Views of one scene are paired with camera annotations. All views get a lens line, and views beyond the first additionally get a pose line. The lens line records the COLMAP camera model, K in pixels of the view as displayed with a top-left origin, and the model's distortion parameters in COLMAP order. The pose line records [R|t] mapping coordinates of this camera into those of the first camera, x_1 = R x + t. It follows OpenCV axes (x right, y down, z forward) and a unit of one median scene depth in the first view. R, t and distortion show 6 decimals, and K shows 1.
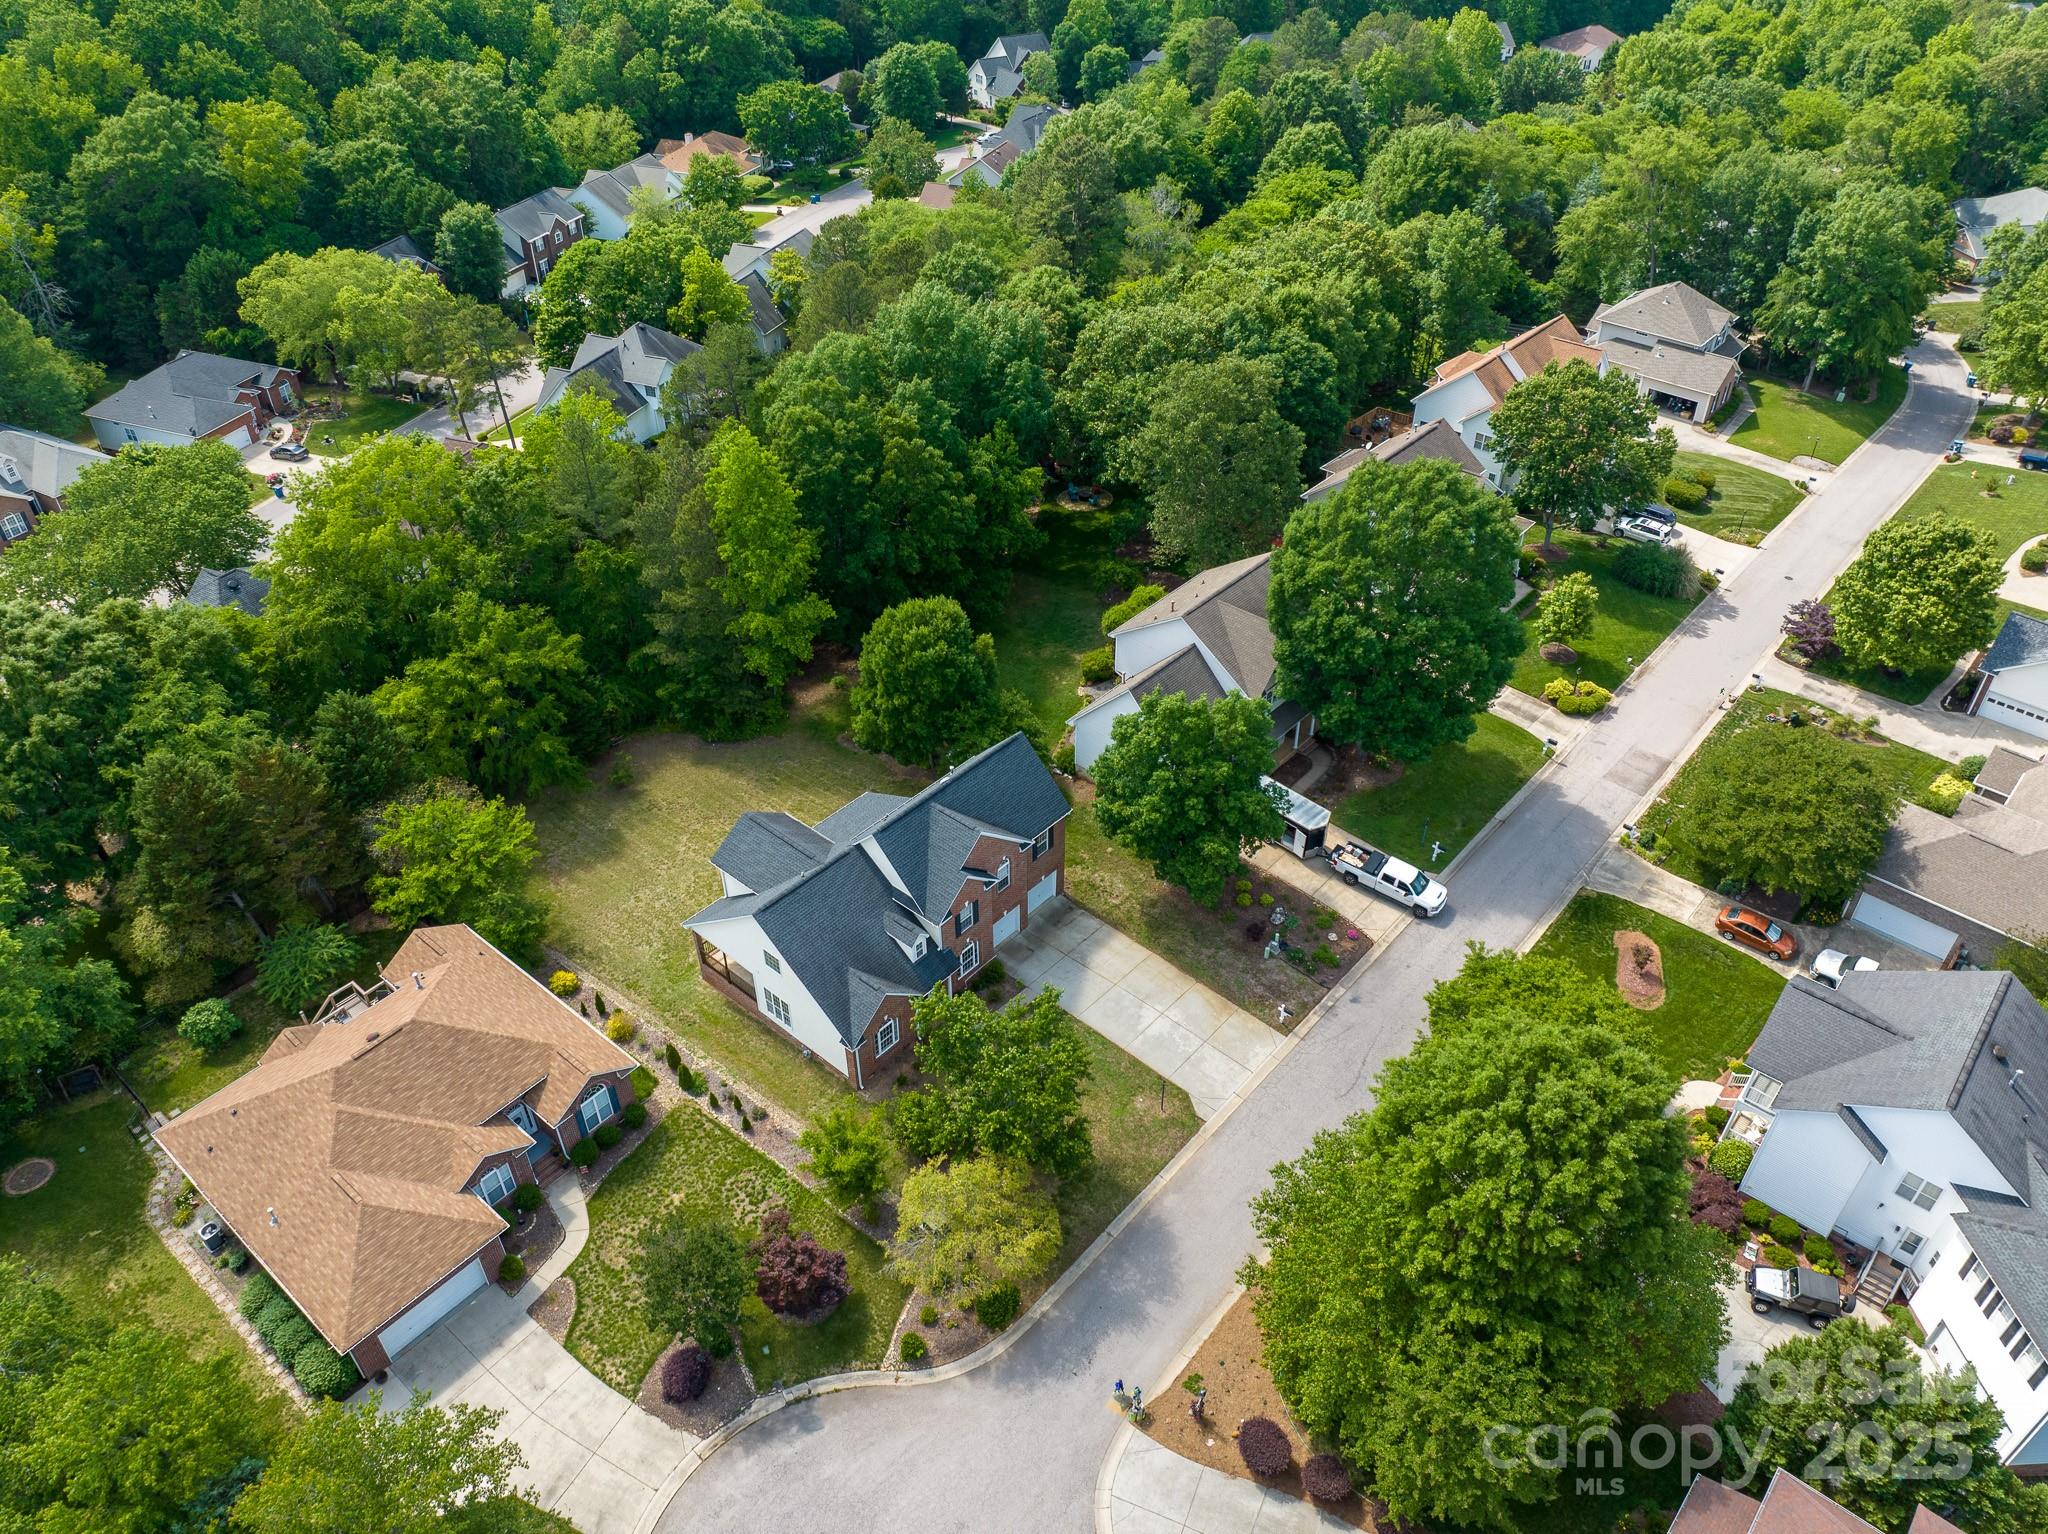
lens RADIAL K [[1457.0, 0, 1027.0], [0, 1457.0, 741.4], [0, 0, 1]] dist [-0.031111, -0.001353]
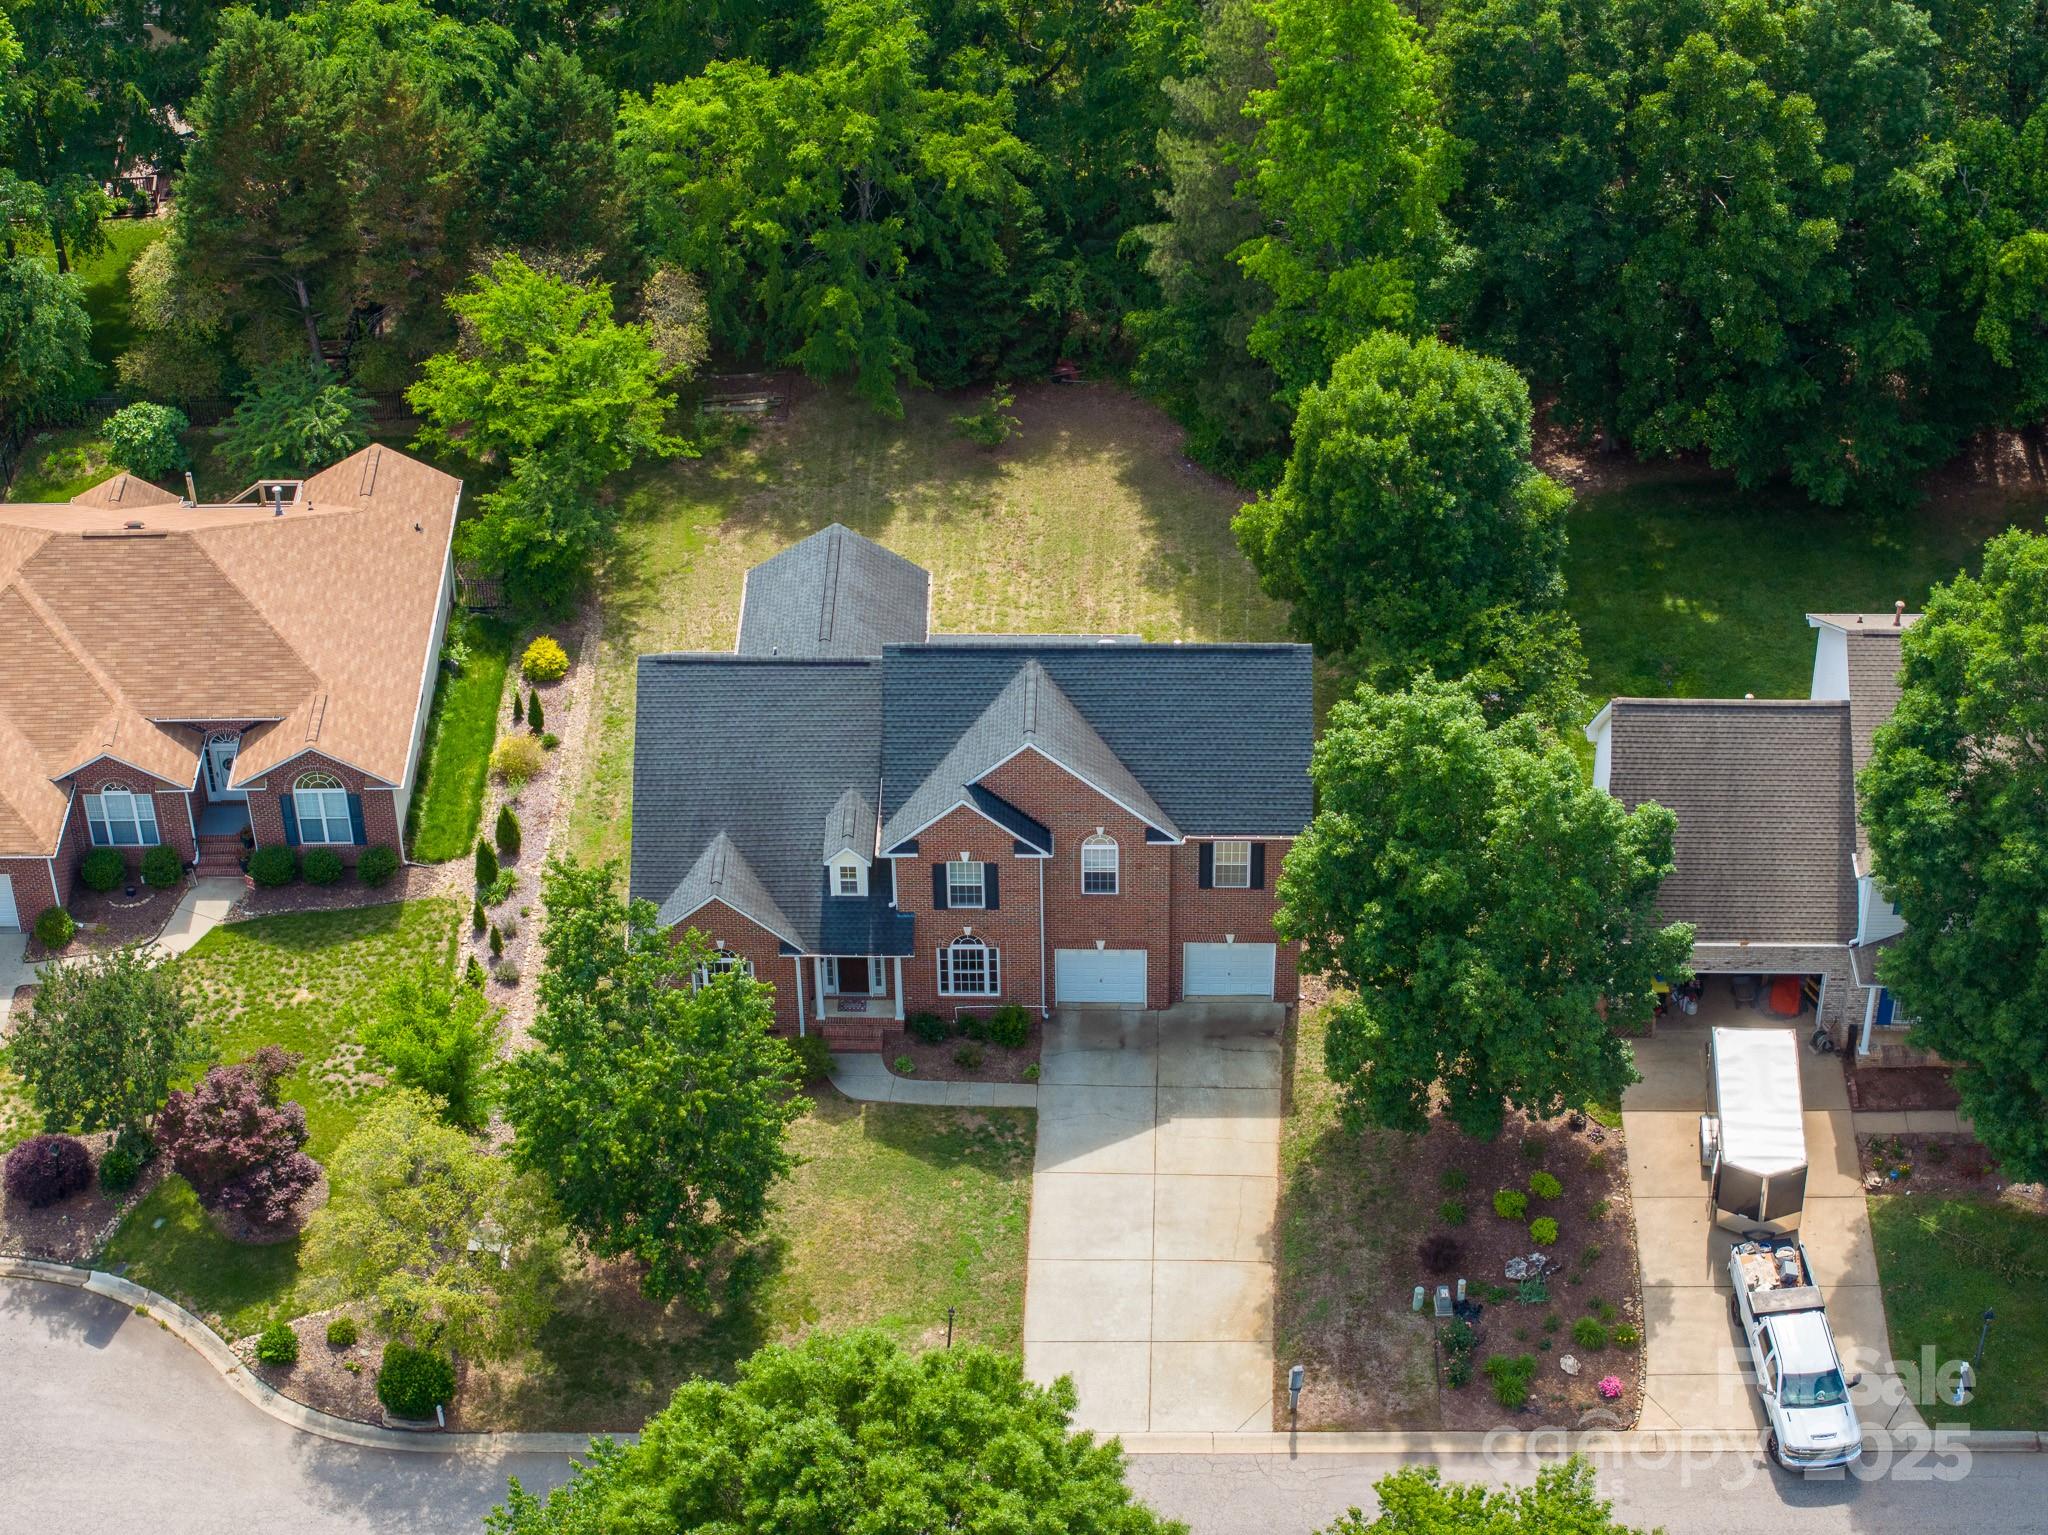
lens RADIAL K [[4149.9, 0, 1024.0], [0, 4149.9, 767.5], [0, 0, 1]] dist [-0.103901, 0.201374]
pose [[0.638677, 0.478081, -0.602935, 0.793242], [-0.453953, 0.866784, 0.206429, -0.215086], [0.621304, 0.141863, 0.770621, -0.117390]]
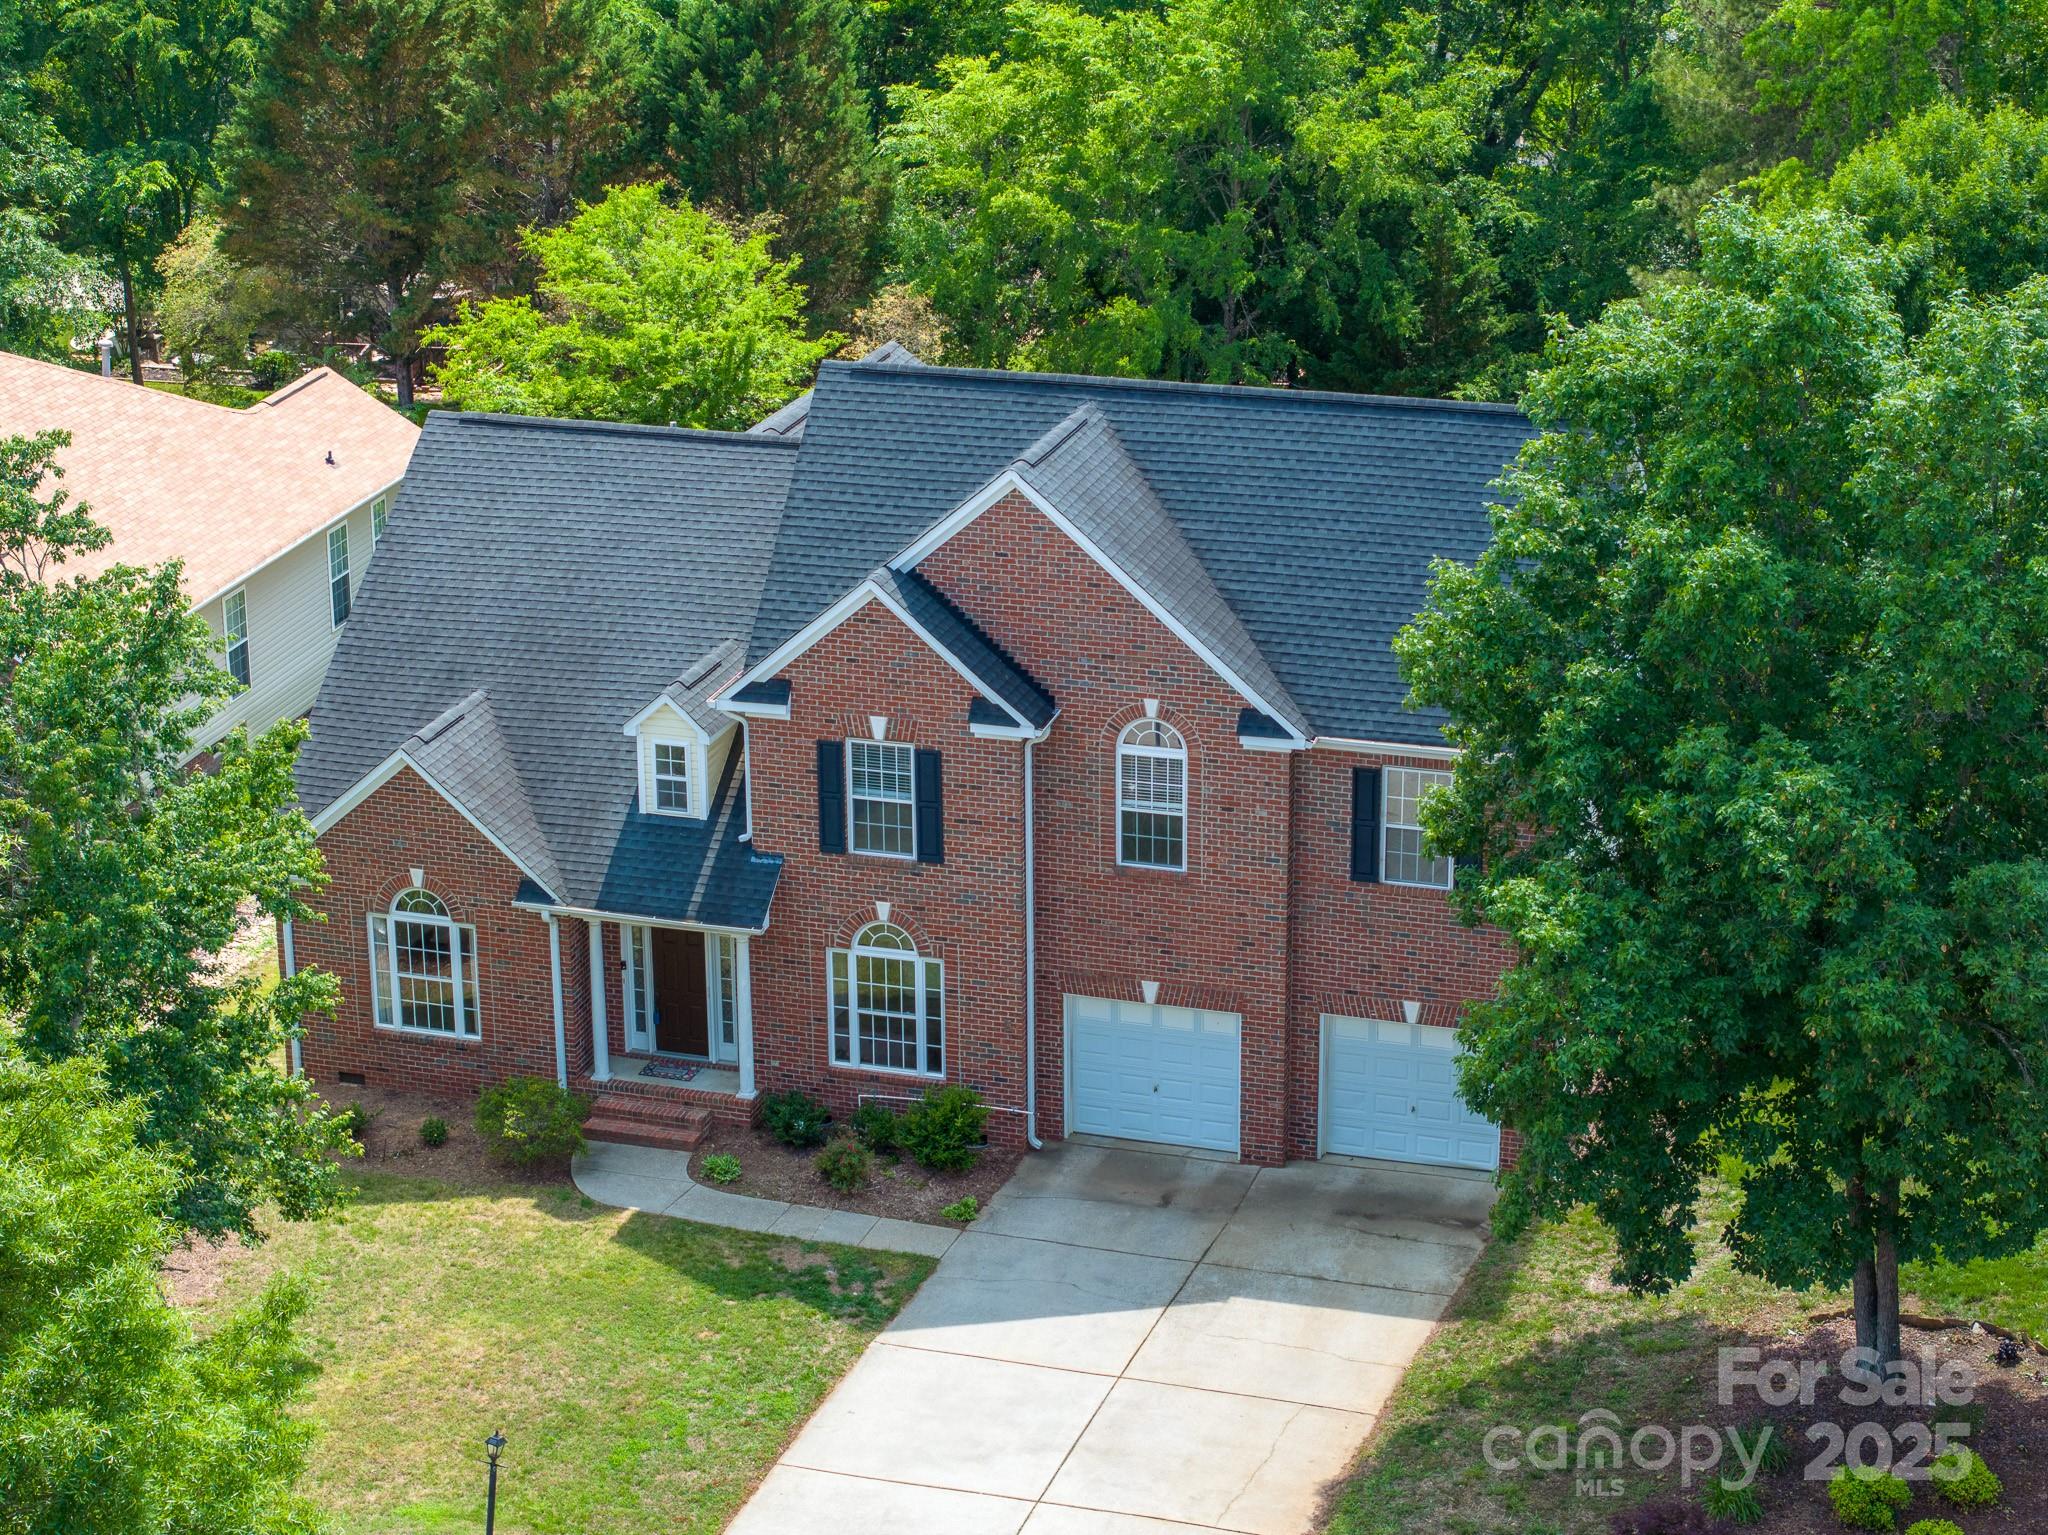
lens RADIAL K [[4149.9, 0, 1024.0], [0, 4149.9, 767.5], [0, 0, 1]] dist [-0.103901, 0.201374]
pose [[0.406010, 0.314380, -0.858092, 0.564475], [-0.547075, 0.835744, 0.047341, 0.064760], [0.732028, 0.450219, 0.511310, 0.608439]]
